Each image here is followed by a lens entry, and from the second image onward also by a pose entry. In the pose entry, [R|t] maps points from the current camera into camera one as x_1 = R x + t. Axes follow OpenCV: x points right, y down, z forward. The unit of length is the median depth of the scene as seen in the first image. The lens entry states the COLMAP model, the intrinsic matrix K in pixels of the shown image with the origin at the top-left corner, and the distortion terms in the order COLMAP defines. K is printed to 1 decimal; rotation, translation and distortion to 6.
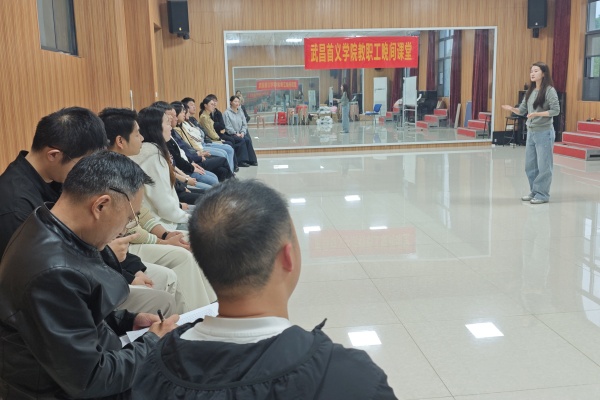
lens RADIAL K [[551.9, 0, 299.9], [0, 551.9, 198.1], [0, 0, 1]] dist [0.006969, 0.000000]
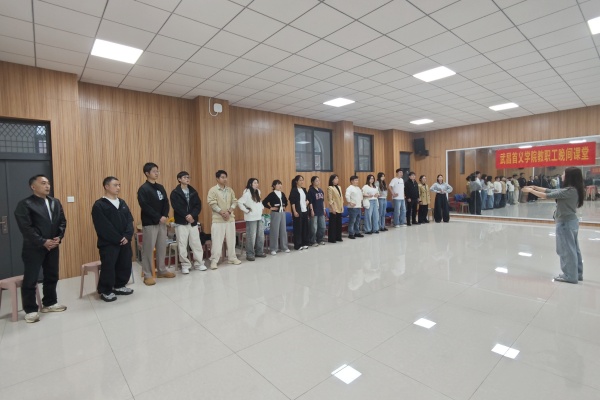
lens RADIAL K [[301.2, 0, 299.9], [0, 301.2, 198.2], [0, 0, 1]] dist [-0.001853, -0.000708]
pose [[0.525217, 0.053961, -0.849256, 0.457525], [-0.158790, 0.986674, -0.035511, -0.023120], [0.836022, 0.153504, 0.526786, 0.057523]]
